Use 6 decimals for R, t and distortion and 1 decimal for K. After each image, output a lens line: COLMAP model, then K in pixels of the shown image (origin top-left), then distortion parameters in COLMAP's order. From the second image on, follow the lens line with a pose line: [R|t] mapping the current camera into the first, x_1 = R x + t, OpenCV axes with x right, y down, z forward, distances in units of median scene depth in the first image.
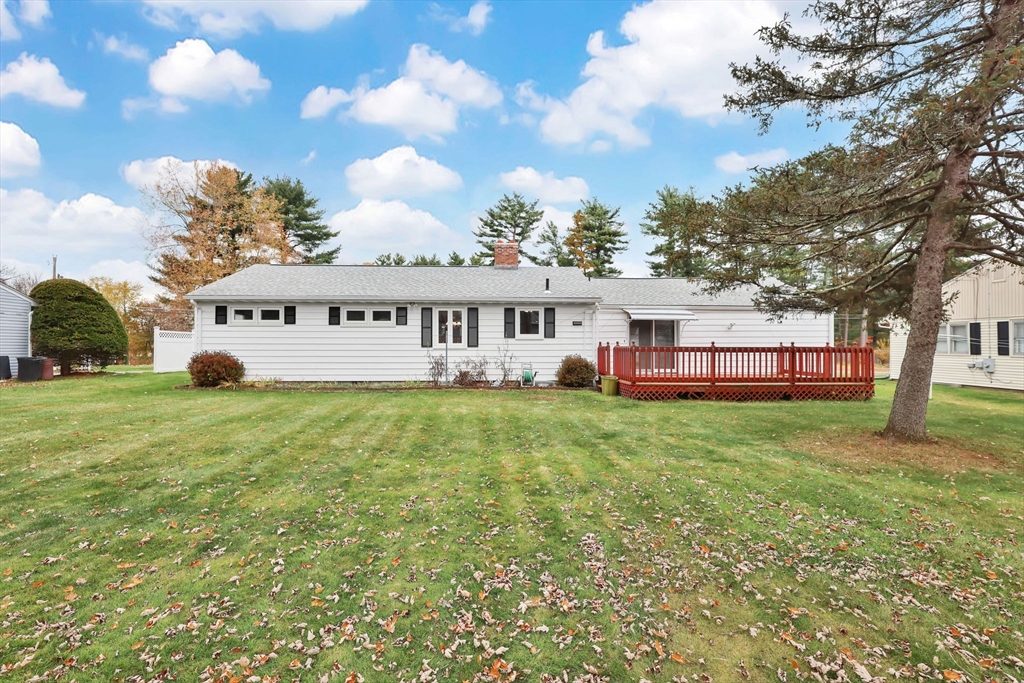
lens RADIAL K [[429.6, 0, 524.9], [0, 429.6, 347.5], [0, 0, 1]] dist [0.000015, -0.000060]
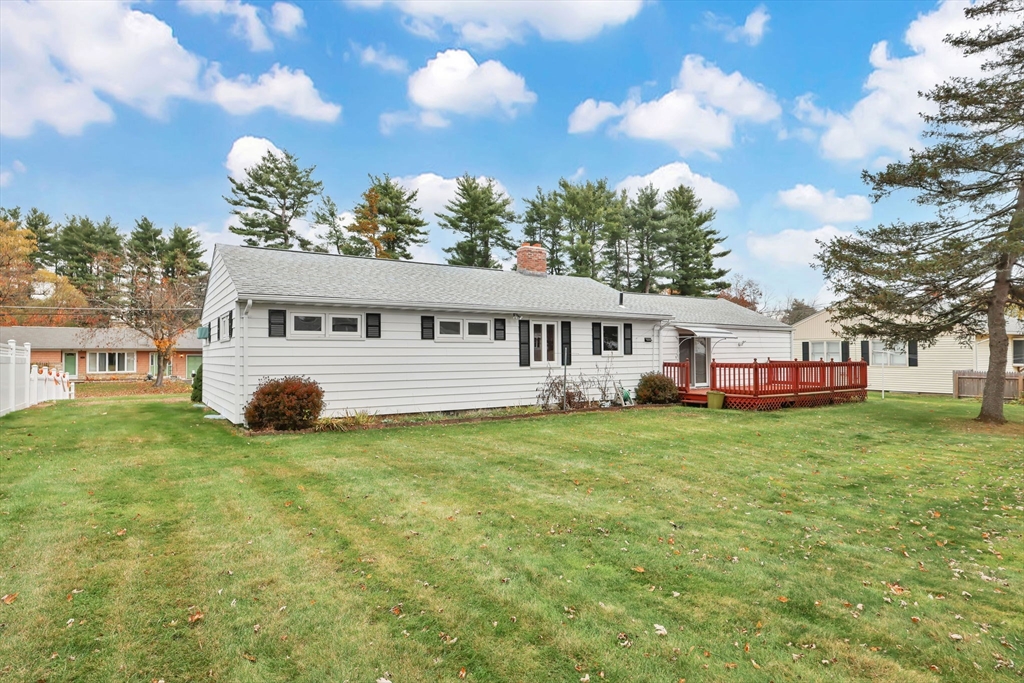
lens RADIAL K [[568.1, 0, 509.4], [0, 568.1, 308.4], [0, 0, 1]] dist [0.034547, 0.000313]
pose [[0.864366, 0.037101, 0.501492, -0.804484], [0.011967, 0.995475, -0.094272, -0.008829], [-0.502721, 0.087487, 0.860010, 0.030763]]
